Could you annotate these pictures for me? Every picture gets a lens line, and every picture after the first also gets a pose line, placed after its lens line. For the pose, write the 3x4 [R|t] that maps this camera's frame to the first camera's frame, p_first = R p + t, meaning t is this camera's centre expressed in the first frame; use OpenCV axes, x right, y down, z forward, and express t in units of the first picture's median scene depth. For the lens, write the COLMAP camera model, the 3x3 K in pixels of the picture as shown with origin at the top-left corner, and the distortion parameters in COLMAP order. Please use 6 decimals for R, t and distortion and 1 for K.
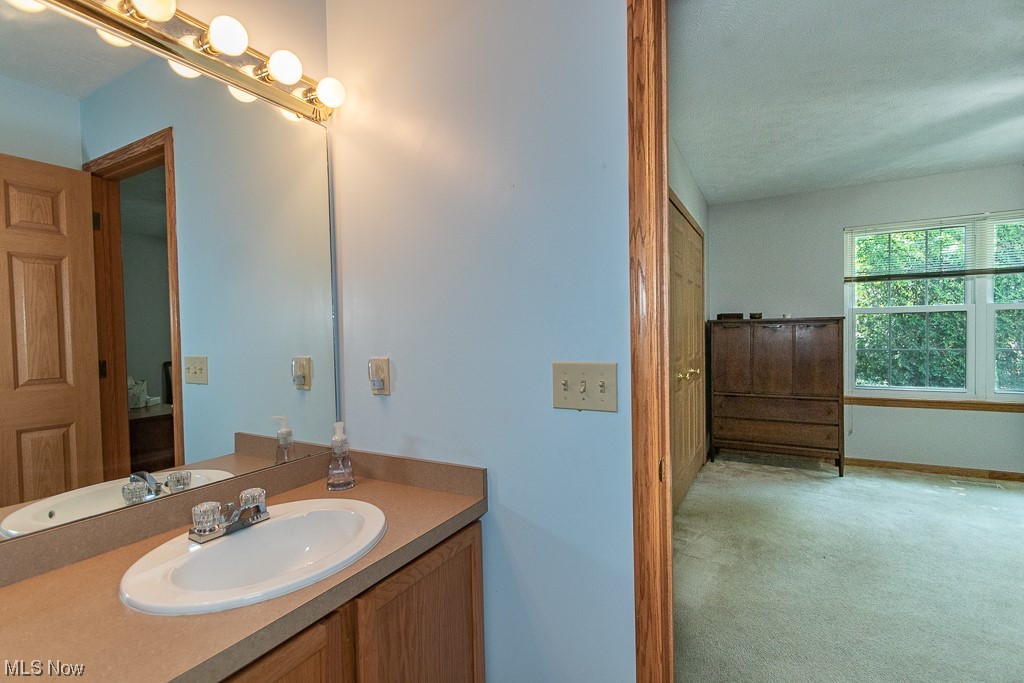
lens RADIAL K [[485.7, 0, 511.1], [0, 485.7, 344.3], [0, 0, 1]] dist [0.004343, -0.000402]
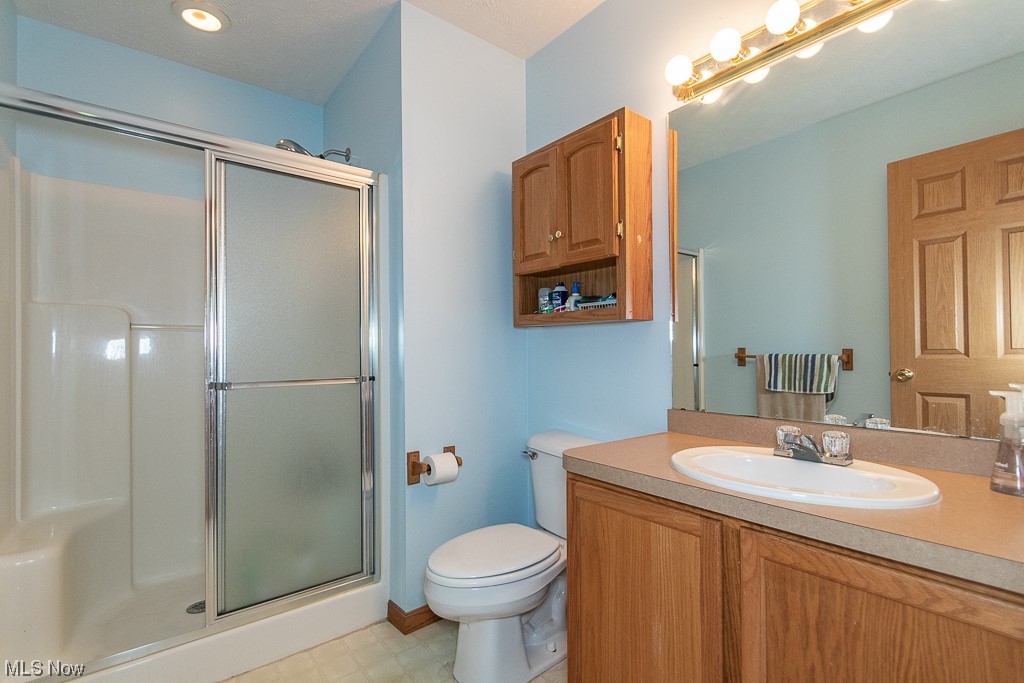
lens RADIAL K [[485.7, 0, 511.1], [0, 485.7, 344.3], [0, 0, 1]] dist [0.004343, -0.000402]
pose [[-0.381031, 0.013910, -0.924457, 0.690585], [-0.012342, 0.999721, 0.020129, 0.120828], [0.924480, 0.019079, -0.380753, 0.829508]]
